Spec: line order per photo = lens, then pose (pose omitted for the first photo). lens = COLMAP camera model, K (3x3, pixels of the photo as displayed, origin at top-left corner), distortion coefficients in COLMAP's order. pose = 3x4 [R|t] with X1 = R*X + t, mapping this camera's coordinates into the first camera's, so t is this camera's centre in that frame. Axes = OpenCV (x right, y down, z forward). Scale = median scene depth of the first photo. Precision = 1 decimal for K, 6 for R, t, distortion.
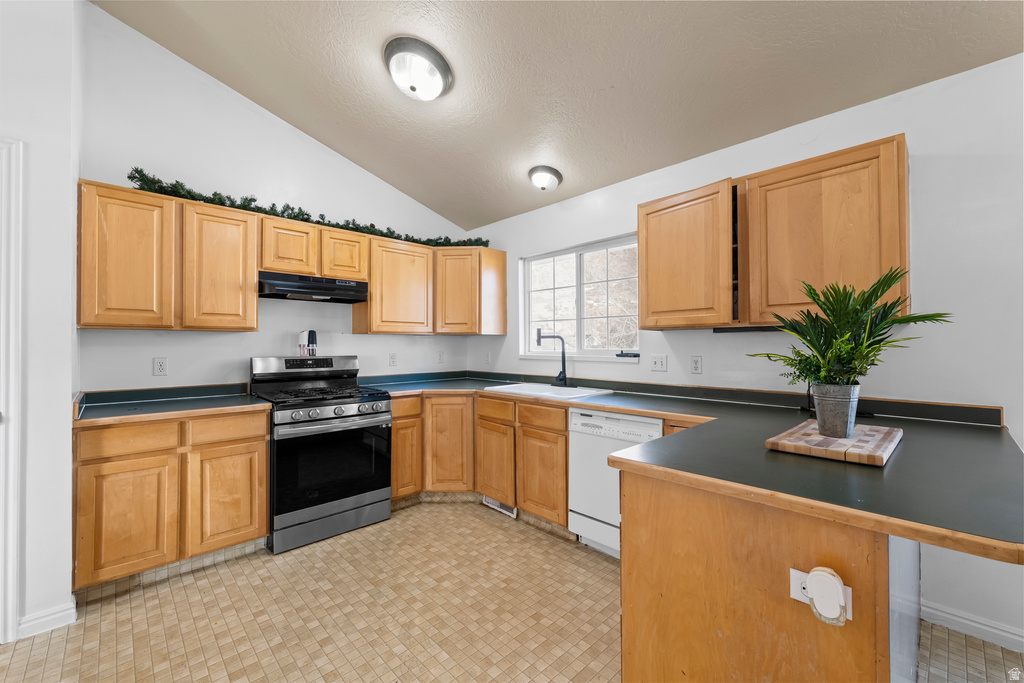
lens RADIAL K [[418.6, 0, 522.2], [0, 418.6, 338.2], [0, 0, 1]] dist [-0.002488, 0.000294]
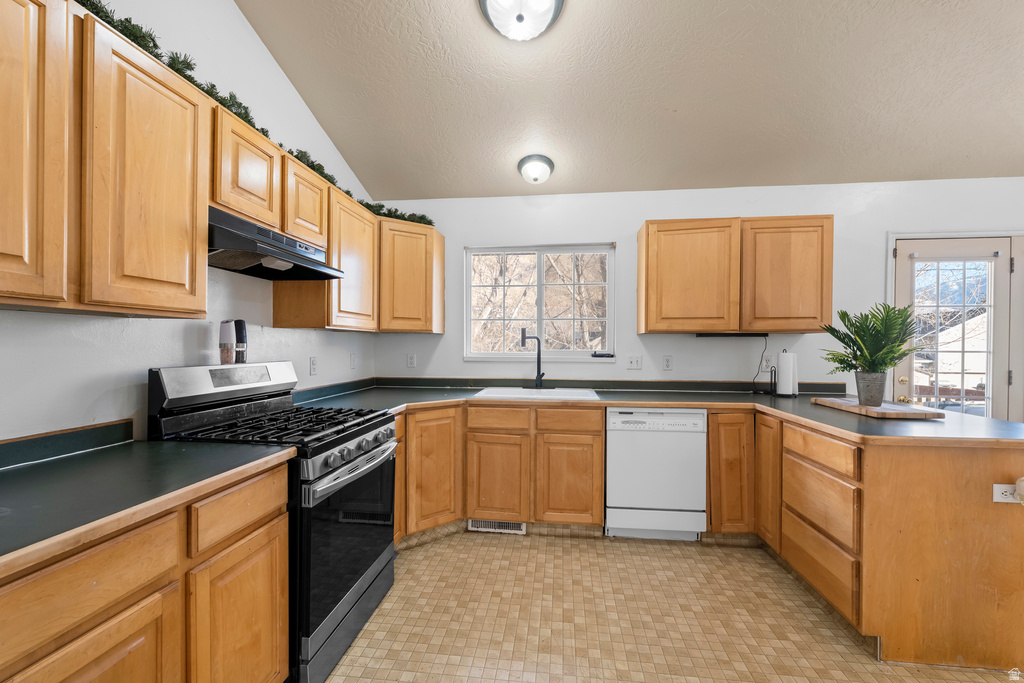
lens RADIAL K [[418.6, 0, 515.0], [0, 418.6, 347.5], [0, 0, 1]] dist [-0.002488, 0.000294]
pose [[0.773256, 0.000914, 0.634093, -0.724543], [-0.015303, 0.999735, 0.017220, 0.005314], [-0.633909, -0.023019, 0.773065, 0.365796]]
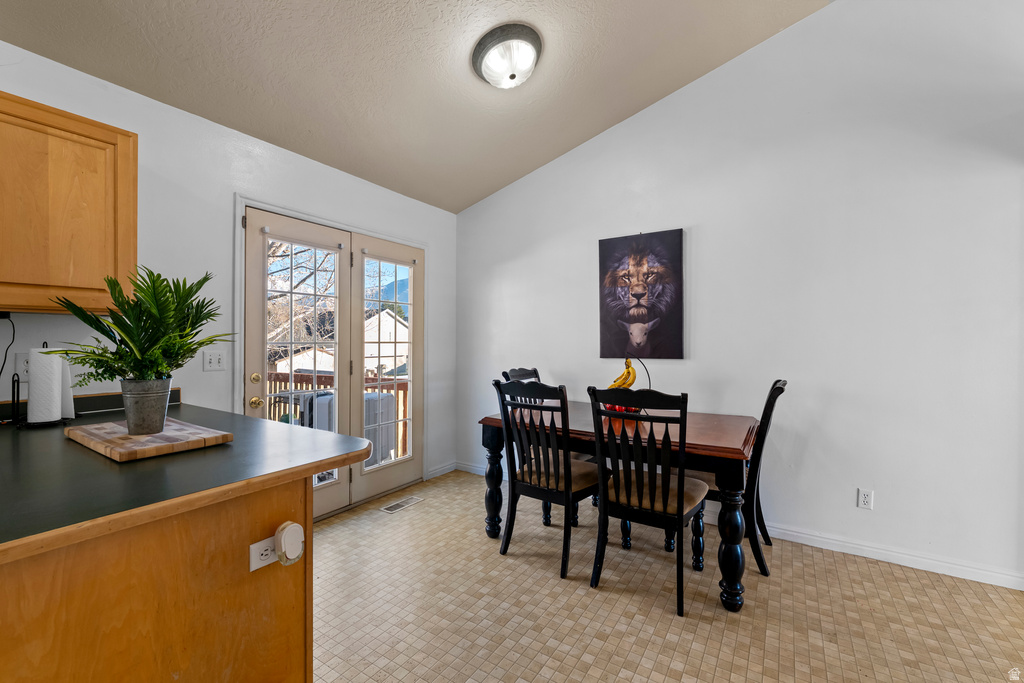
lens RADIAL K [[439.9, 0, 496.6], [0, 439.9, 339.4], [0, 0, 1]] dist [0.005025, 0.000167]
pose [[-0.213039, -0.000956, 0.977043, -0.240988], [-0.020281, 0.999788, -0.003444, 0.002390], [-0.976833, -0.020549, -0.213014, 0.245971]]
